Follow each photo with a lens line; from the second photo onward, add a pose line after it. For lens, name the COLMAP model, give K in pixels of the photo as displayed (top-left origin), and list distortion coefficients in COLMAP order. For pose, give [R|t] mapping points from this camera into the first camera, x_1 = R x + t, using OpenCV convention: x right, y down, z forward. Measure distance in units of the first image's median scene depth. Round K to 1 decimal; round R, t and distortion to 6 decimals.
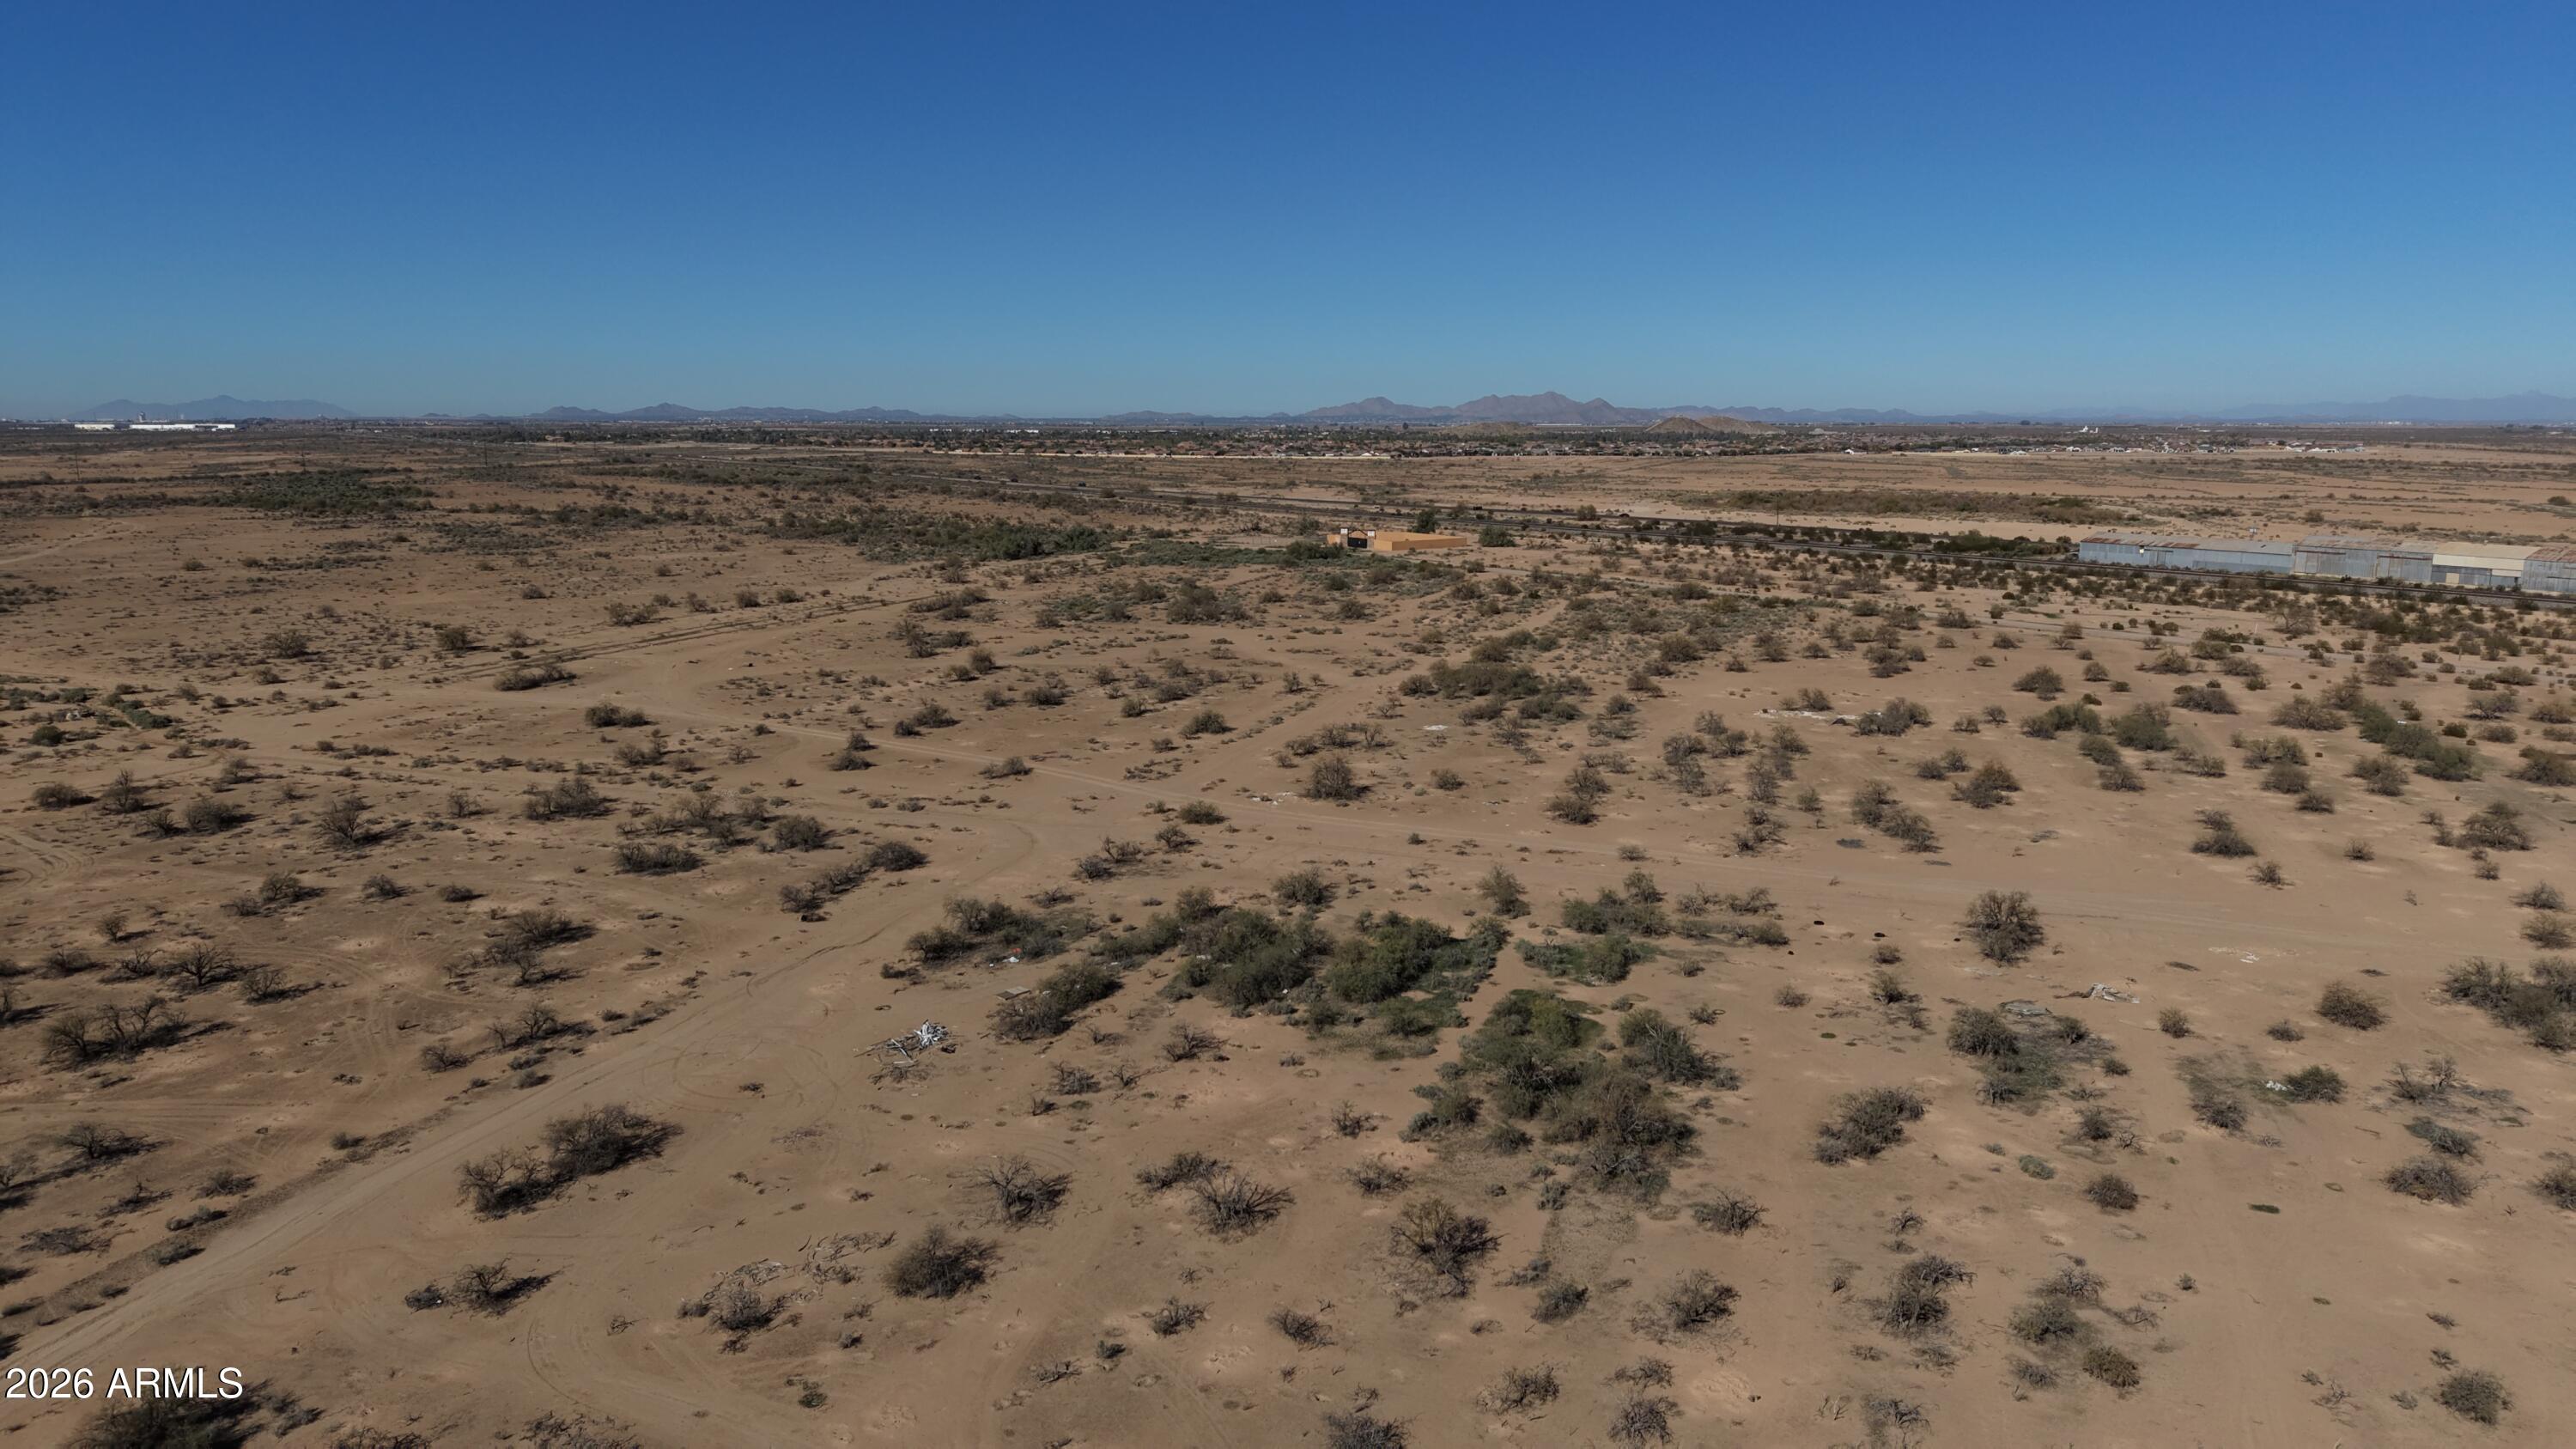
lens RADIAL K [[1718.1, 0, 1284.8], [0, 1718.1, 725.2], [0, 0, 1]] dist [0.033040, -0.035432]
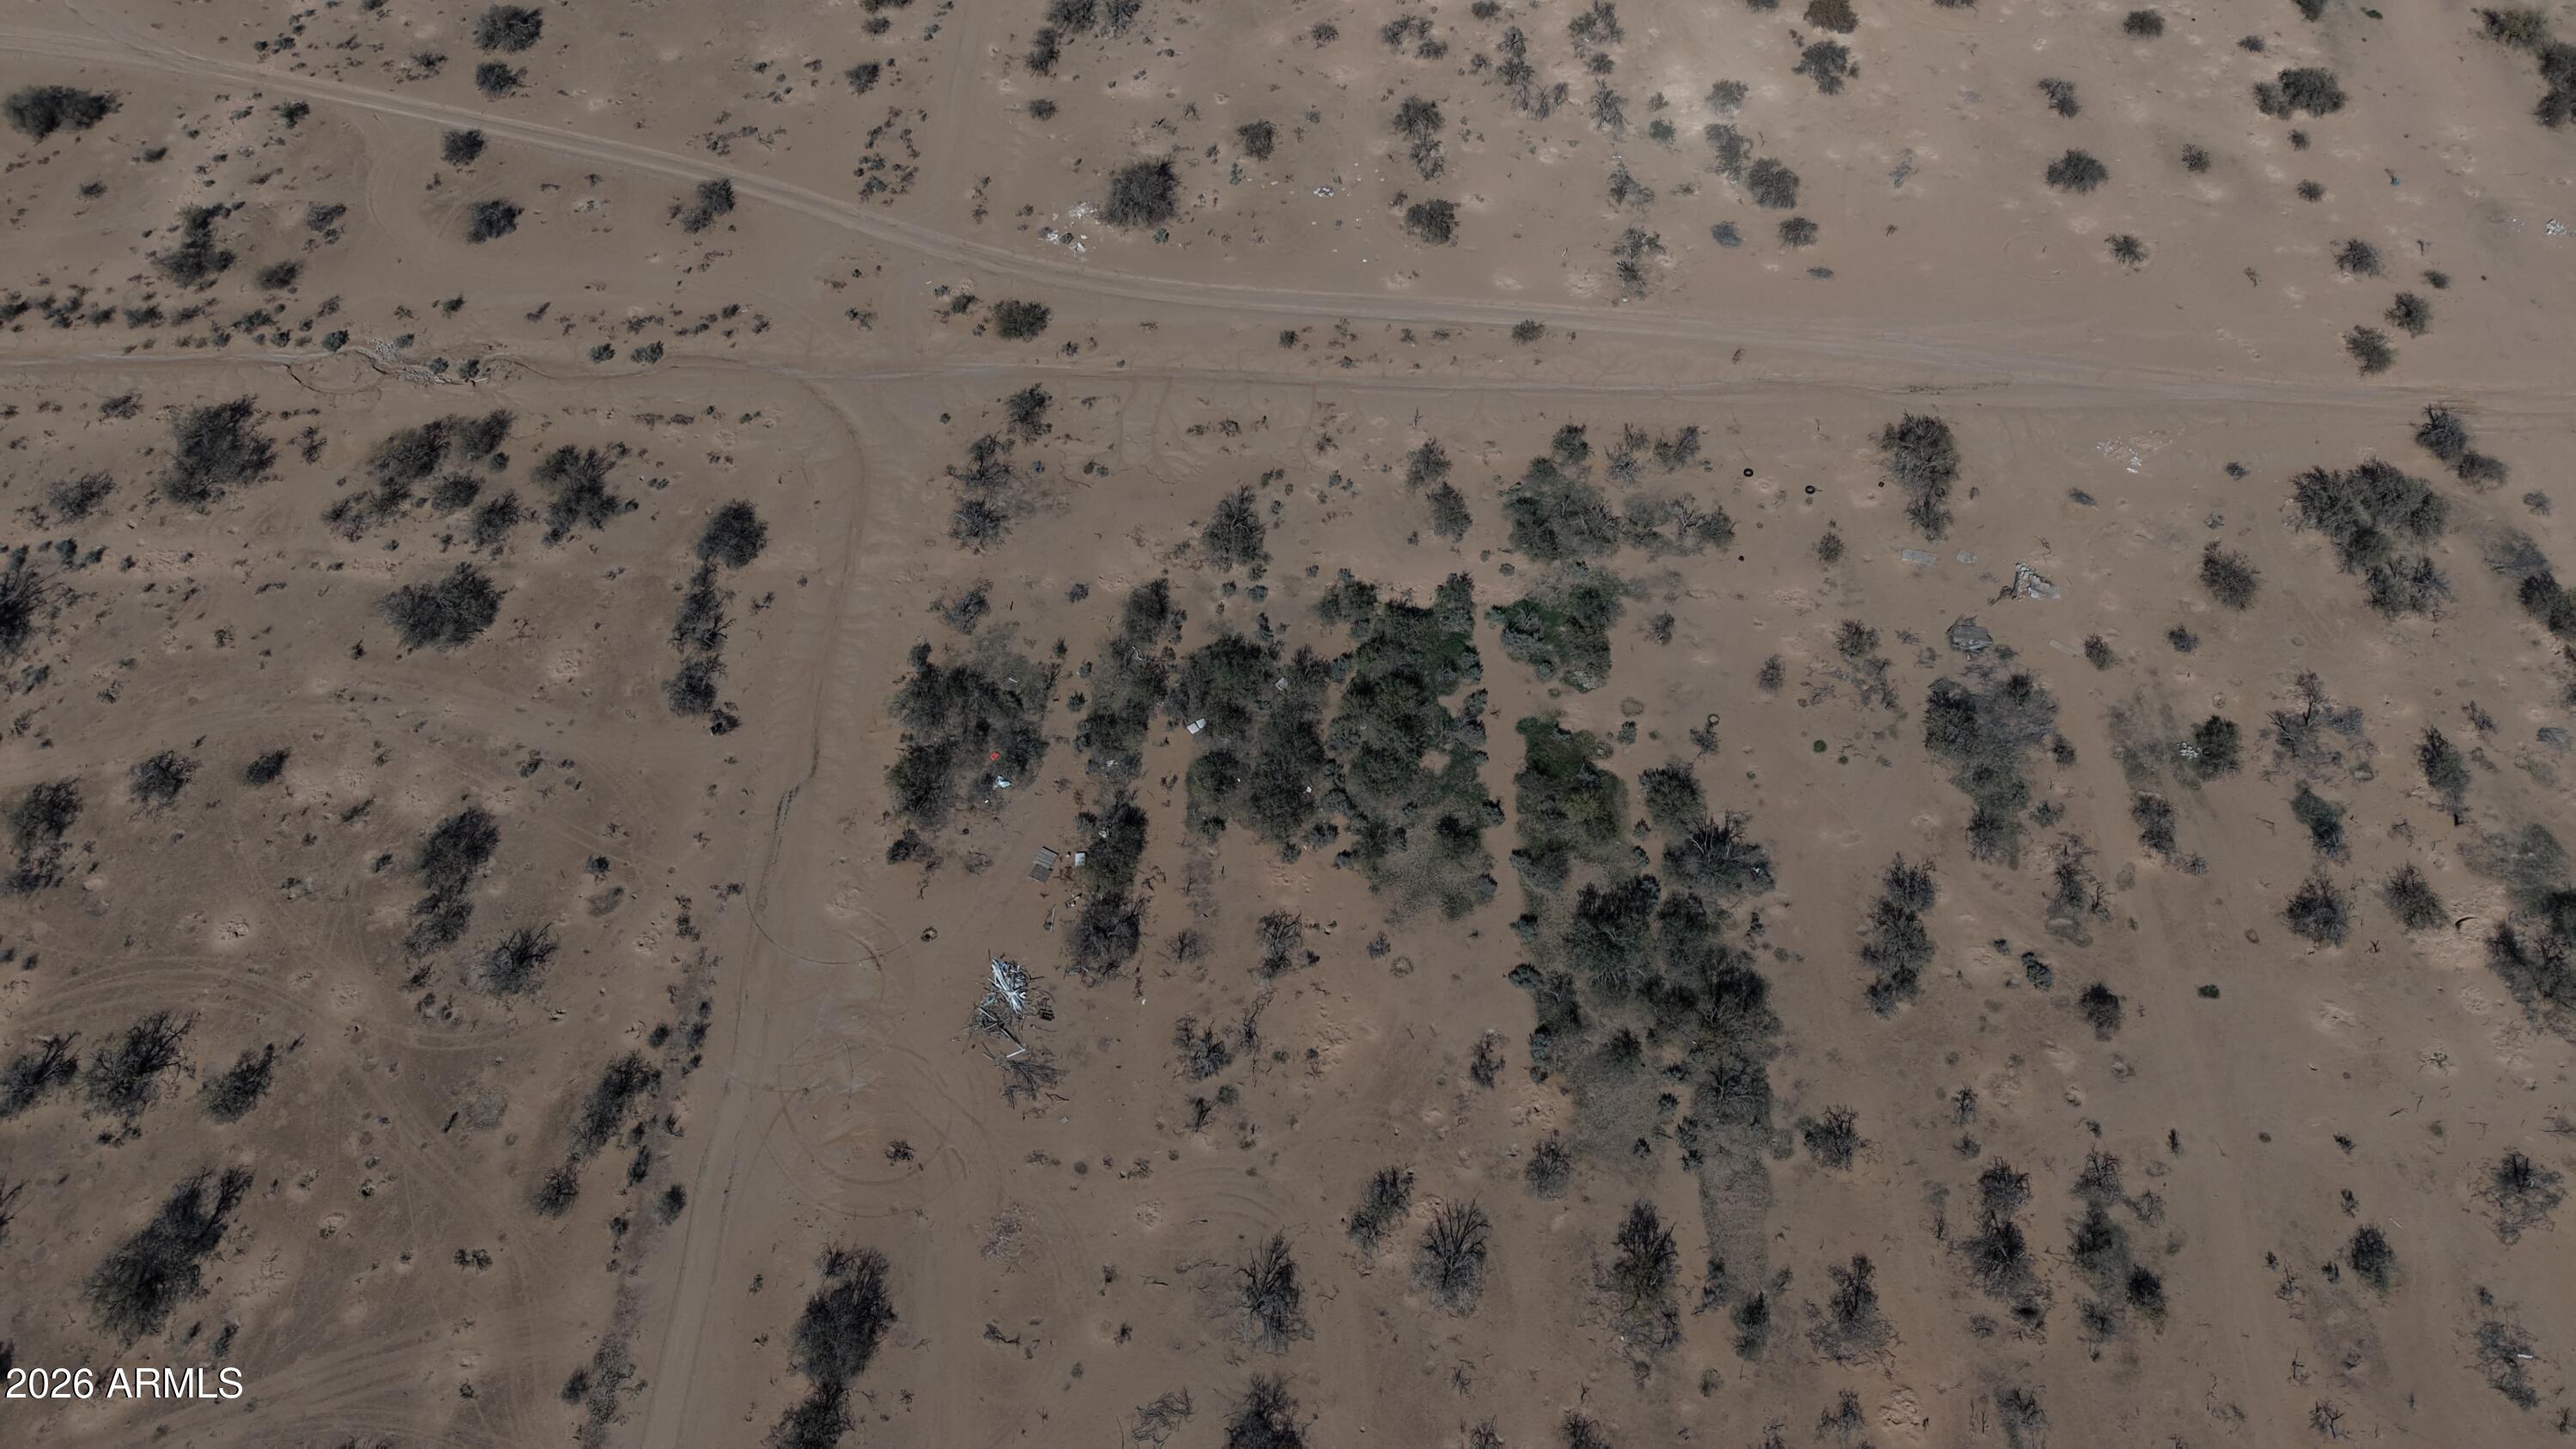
lens RADIAL K [[1718.1, 0, 1284.8], [0, 1718.1, 725.2], [0, 0, 1]] dist [0.033040, -0.035432]
pose [[0.950108, -0.258935, 0.173920, -0.187828], [0.057900, 0.694286, 0.717366, -0.622036], [-0.306501, -0.671505, 0.674639, 0.381068]]
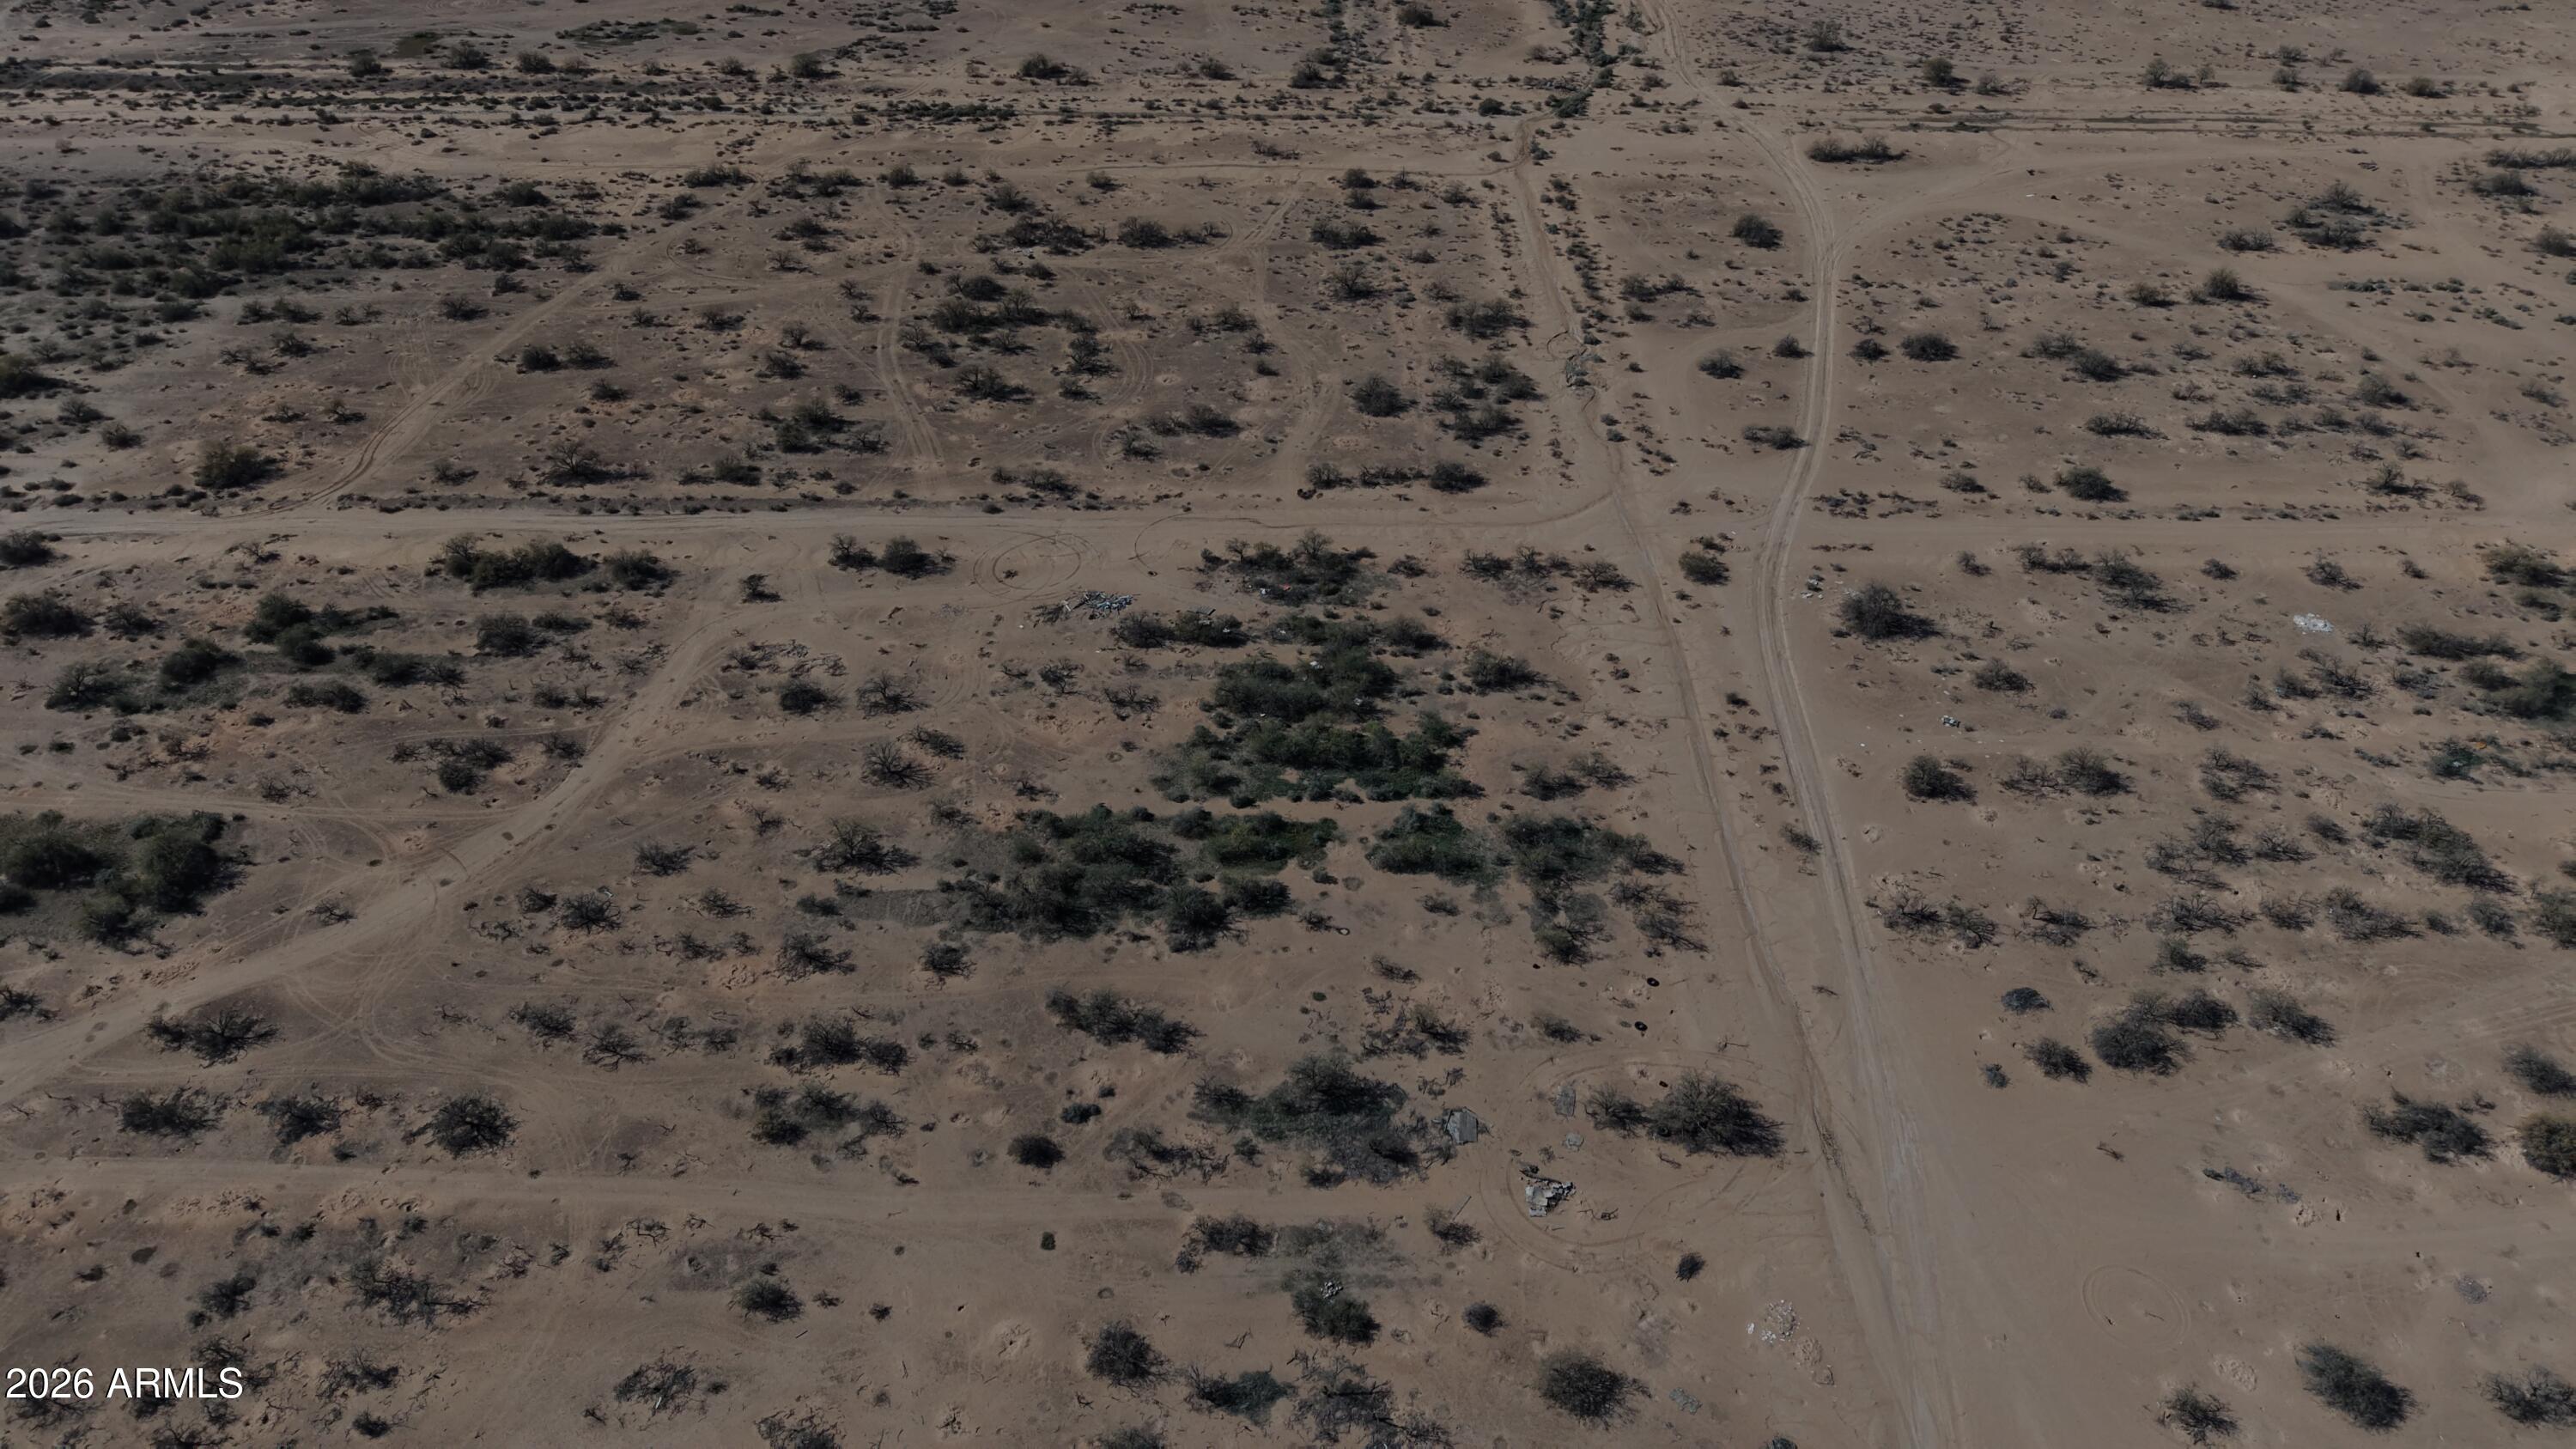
lens RADIAL K [[1704.0, 0, 1288.0], [0, 1704.0, 724.5], [0, 0, 1]] dist [0.137780, -0.342699]
pose [[0.341133, 0.571575, -0.746277, 1.070747], [-0.176630, 0.818734, 0.546330, -0.606503], [0.923272, -0.054556, 0.380254, 0.543534]]
